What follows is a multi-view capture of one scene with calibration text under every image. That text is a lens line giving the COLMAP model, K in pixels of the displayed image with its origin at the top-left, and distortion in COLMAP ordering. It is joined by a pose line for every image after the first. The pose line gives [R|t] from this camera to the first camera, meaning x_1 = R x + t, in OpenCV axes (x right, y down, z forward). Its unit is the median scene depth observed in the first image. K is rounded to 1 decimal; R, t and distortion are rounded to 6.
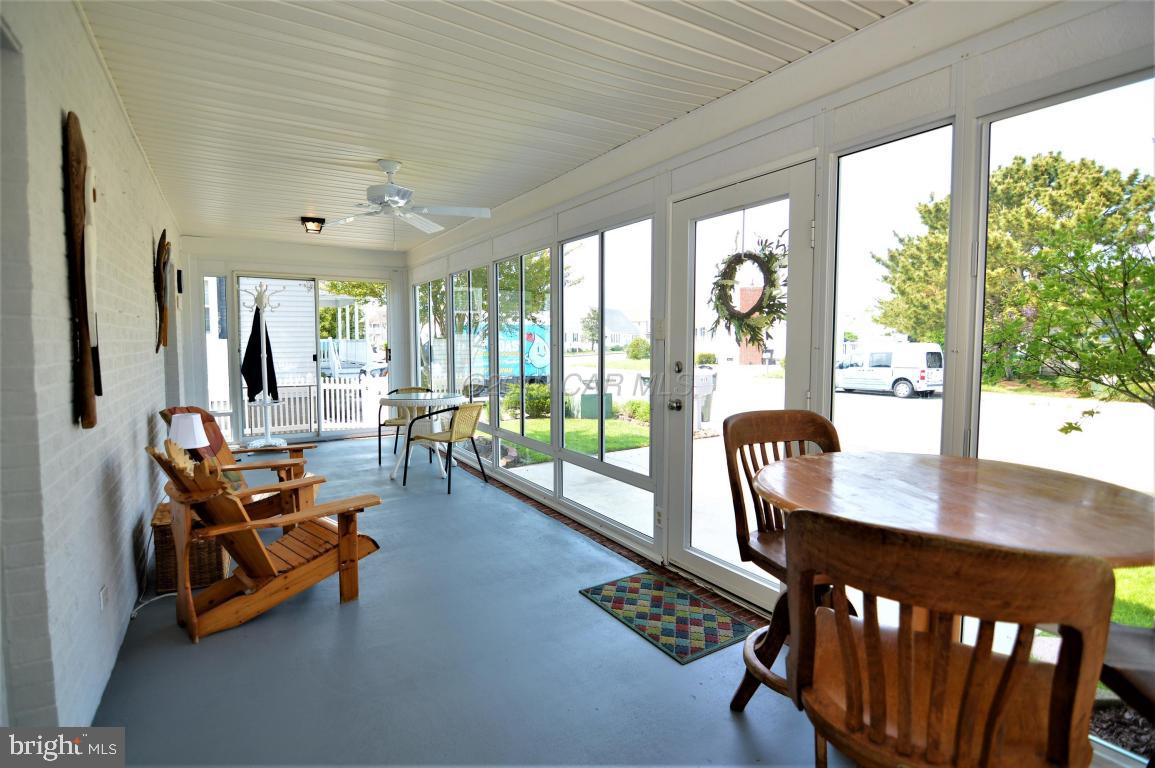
lens RADIAL K [[565.4, 0, 575.3], [0, 565.4, 377.5], [0, 0, 1]] dist [-0.004320, -0.009717]
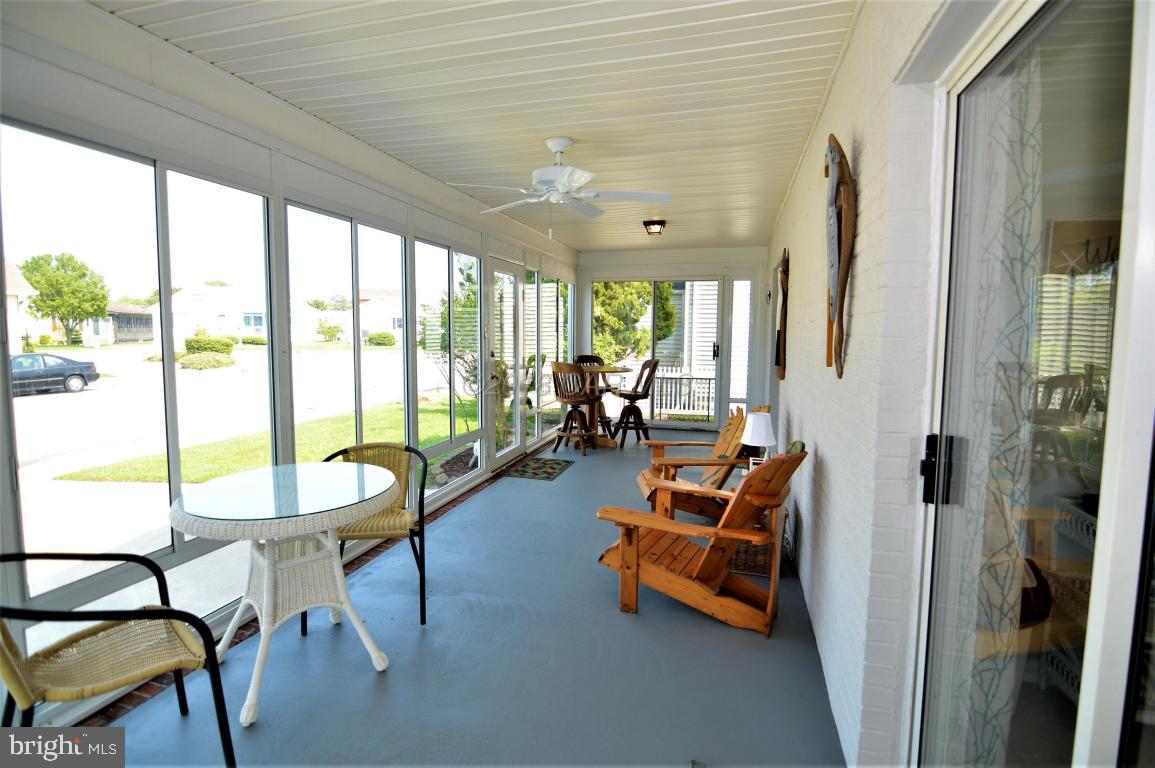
lens RADIAL K [[565.4, 0, 575.6], [0, 565.4, 380.1], [0, 0, 1]] dist [-0.004320, -0.009717]
pose [[-0.672699, -0.069913, 0.736606, -0.946752], [0.048033, 0.989300, 0.137762, -0.123729], [-0.738356, 0.128053, -0.662143, 1.479806]]
